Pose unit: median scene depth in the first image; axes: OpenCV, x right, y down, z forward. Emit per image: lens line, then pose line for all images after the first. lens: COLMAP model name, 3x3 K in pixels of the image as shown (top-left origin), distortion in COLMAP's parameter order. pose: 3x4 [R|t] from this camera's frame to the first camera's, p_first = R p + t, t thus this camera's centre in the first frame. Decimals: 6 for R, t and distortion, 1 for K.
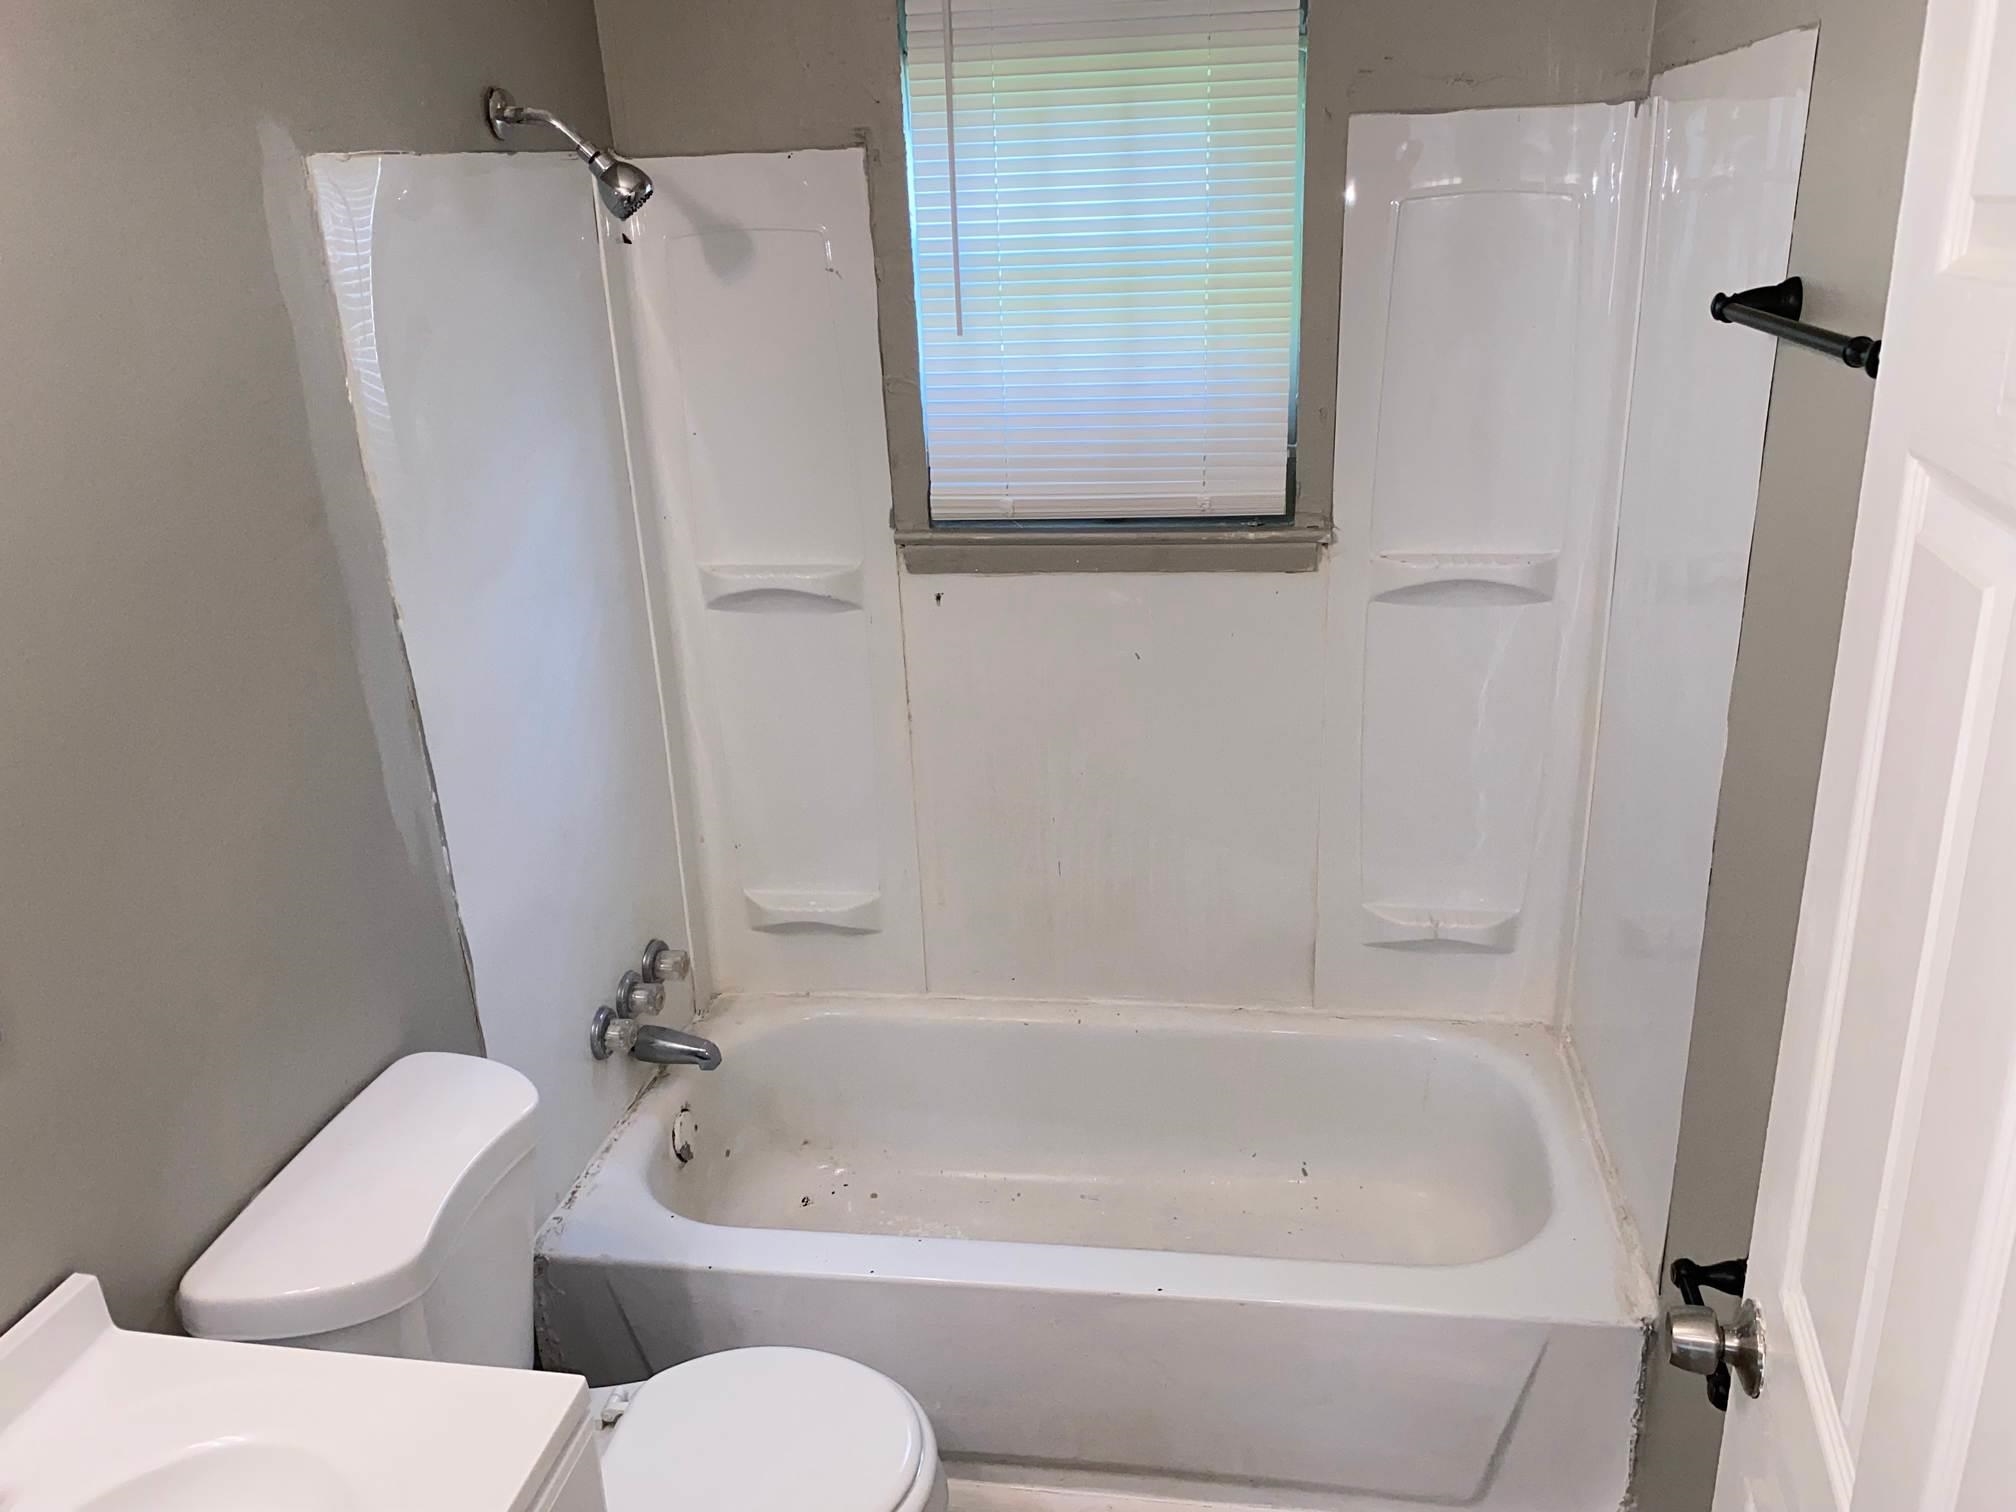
lens RADIAL K [[1550.3, 0, 1010.9], [0, 1550.3, 749.9], [0, 0, 1]] dist [0.080085, -0.129086]
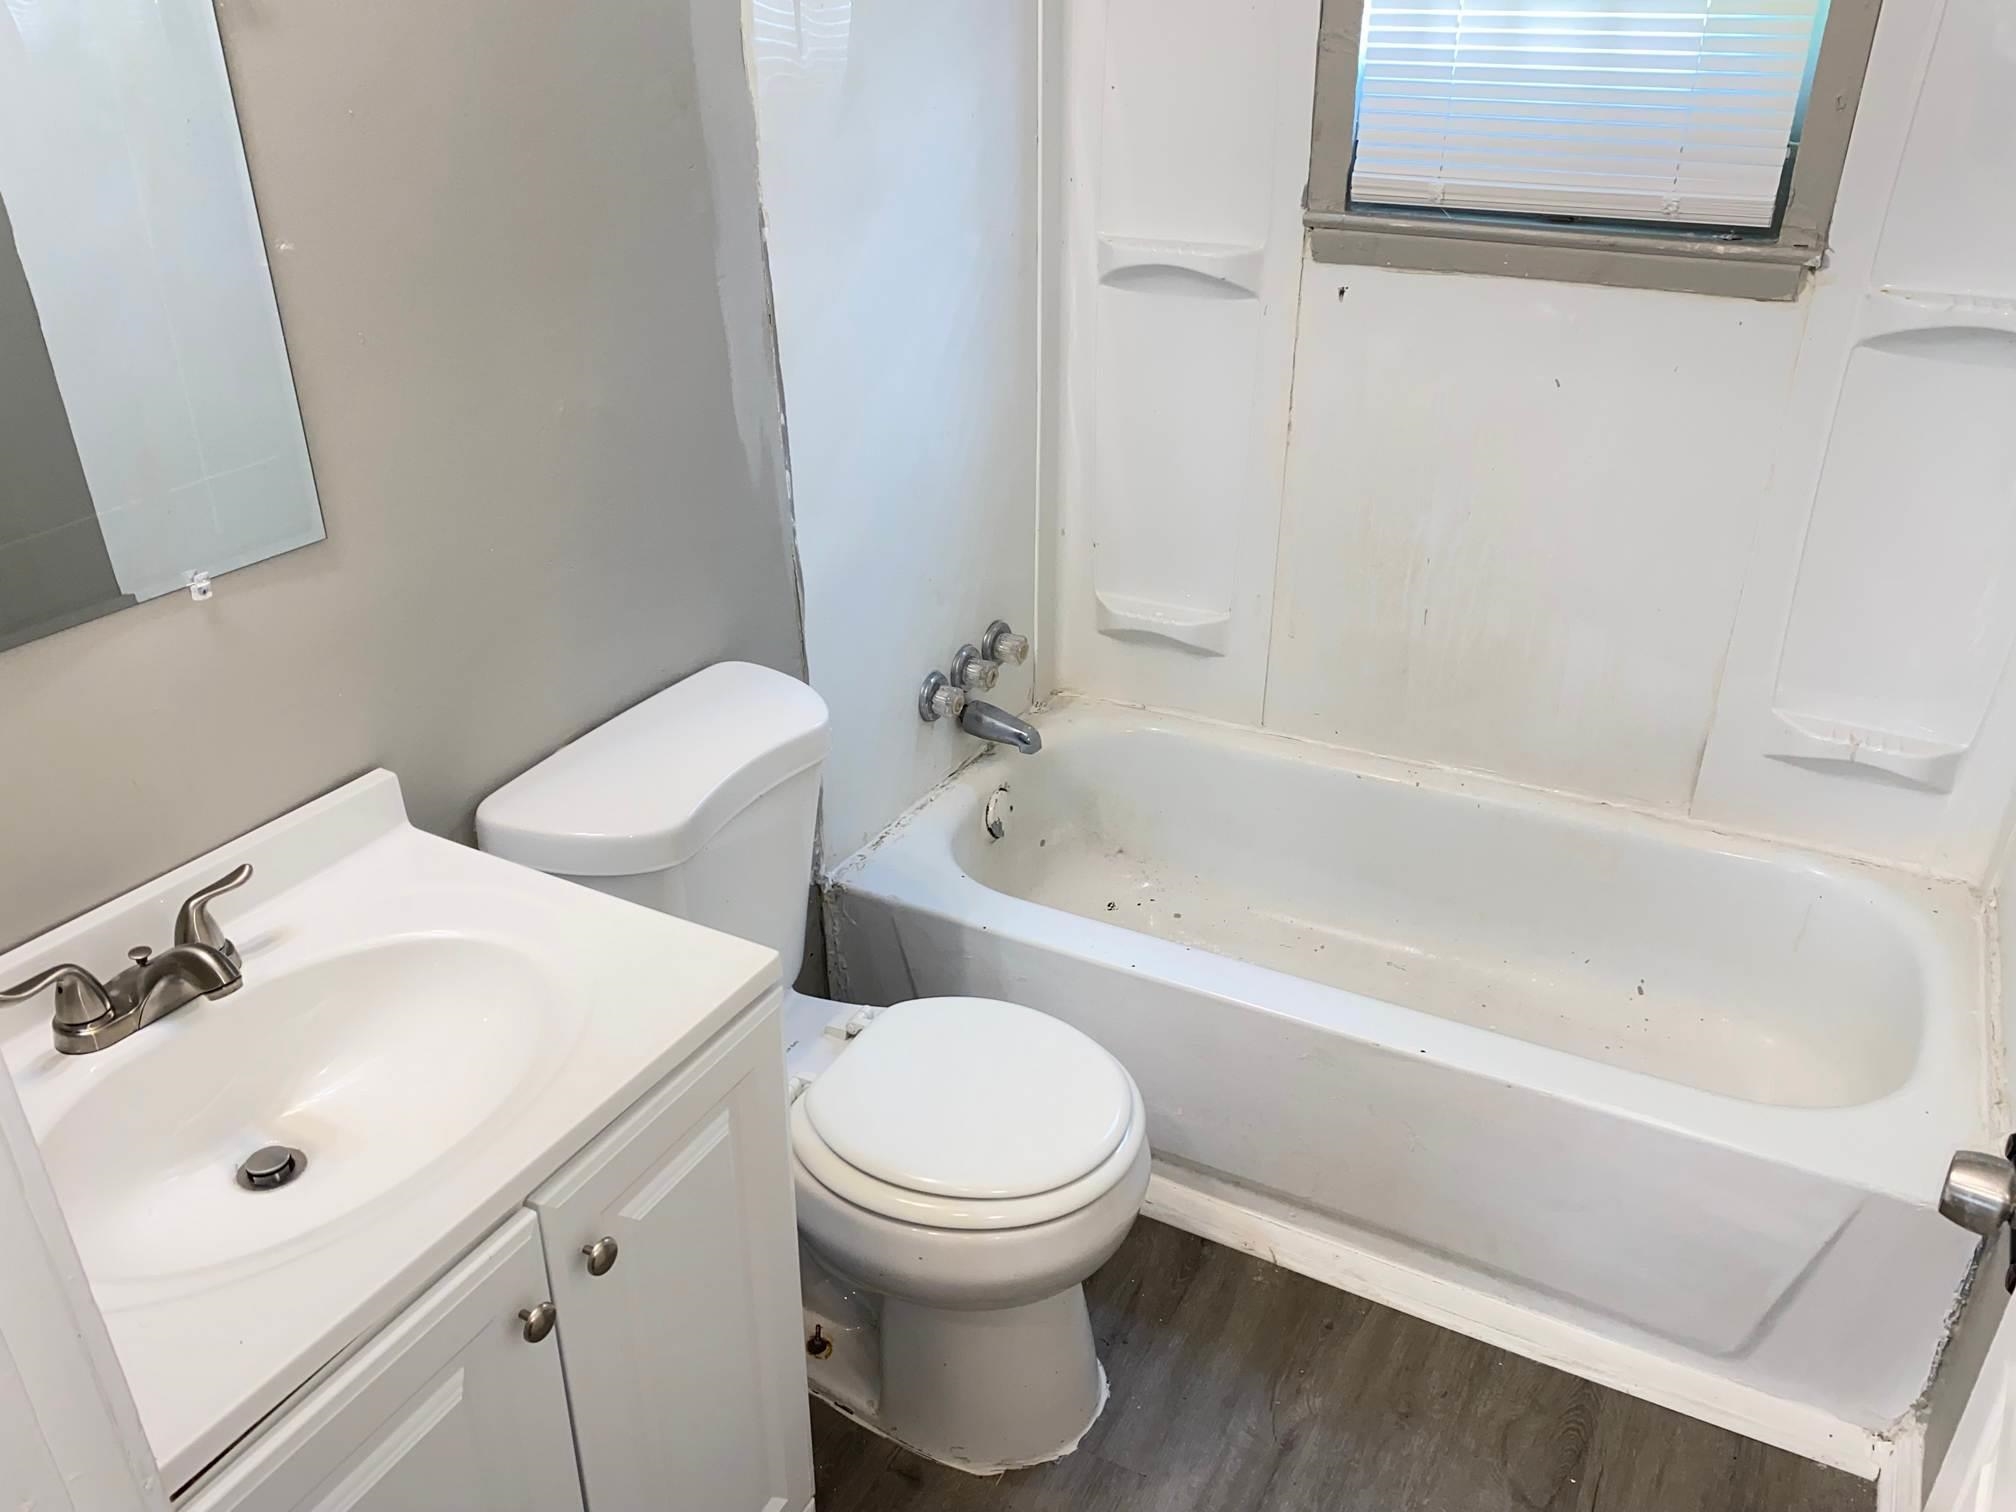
lens RADIAL K [[1550.3, 0, 1010.9], [0, 1550.3, 749.9], [0, 0, 1]] dist [0.080085, -0.129086]
pose [[0.945236, 0.185668, -0.268434, 0.066879], [-0.146209, 0.976172, 0.160346, 0.045324], [0.291809, -0.112317, 0.949859, 0.046688]]
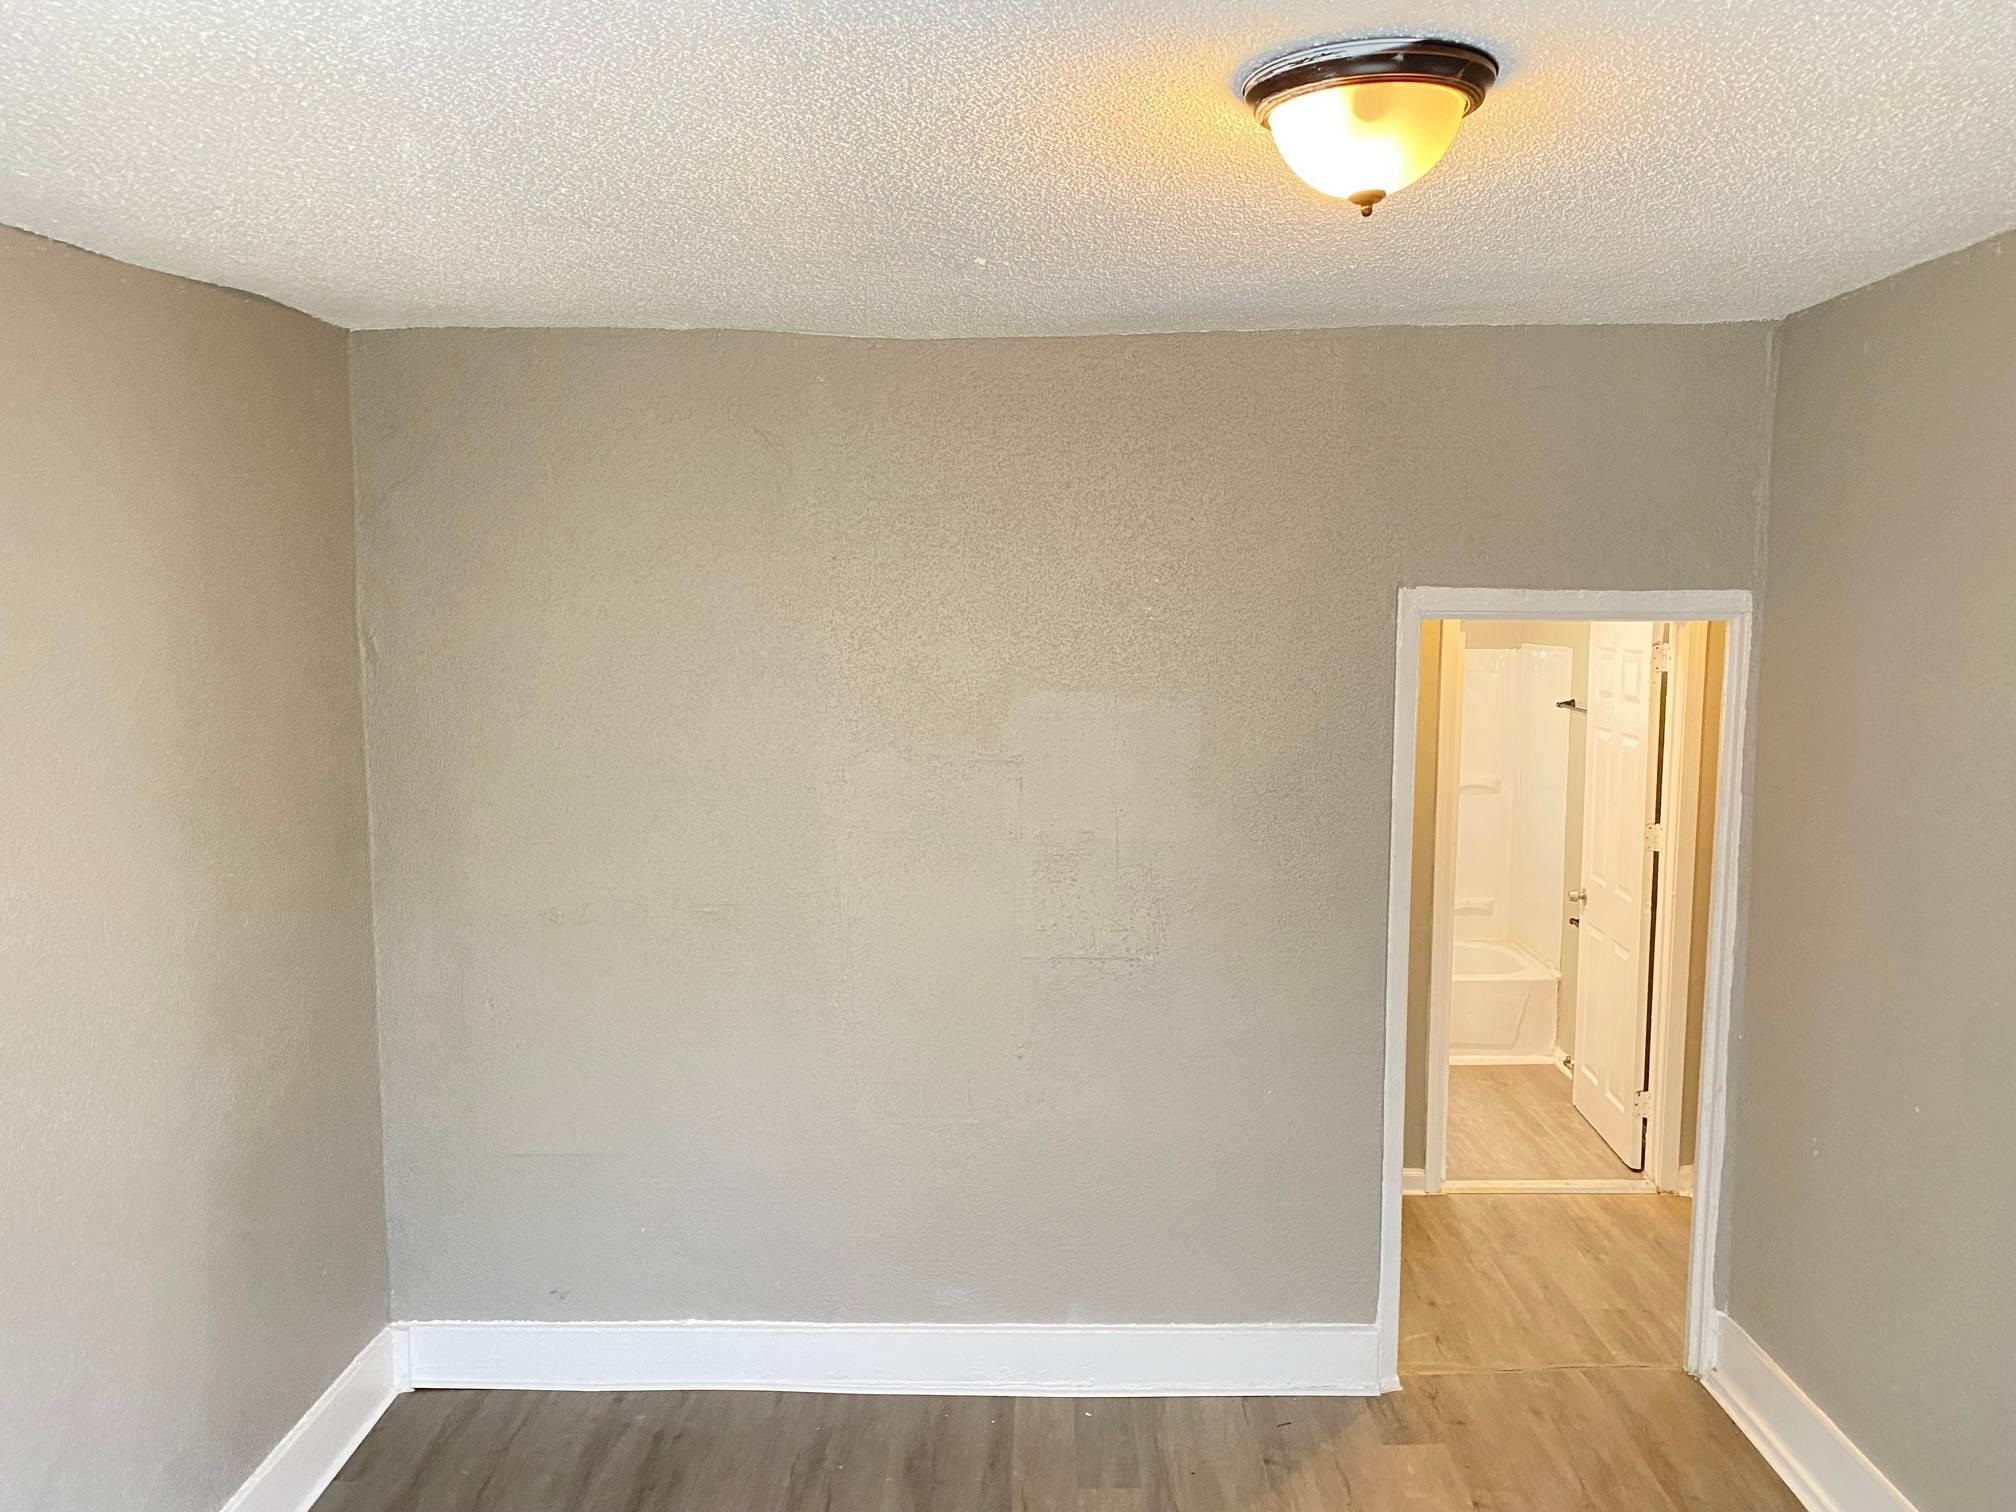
lens RADIAL K [[1550.3, 0, 1010.9], [0, 1550.3, 749.9], [0, 0, 1]] dist [0.080085, -0.129086]
pose [[0.990230, 0.028917, 0.136414, -1.038984], [0.005602, 0.969223, -0.246120, 0.573588], [-0.139332, 0.244480, 0.959592, -1.872077]]
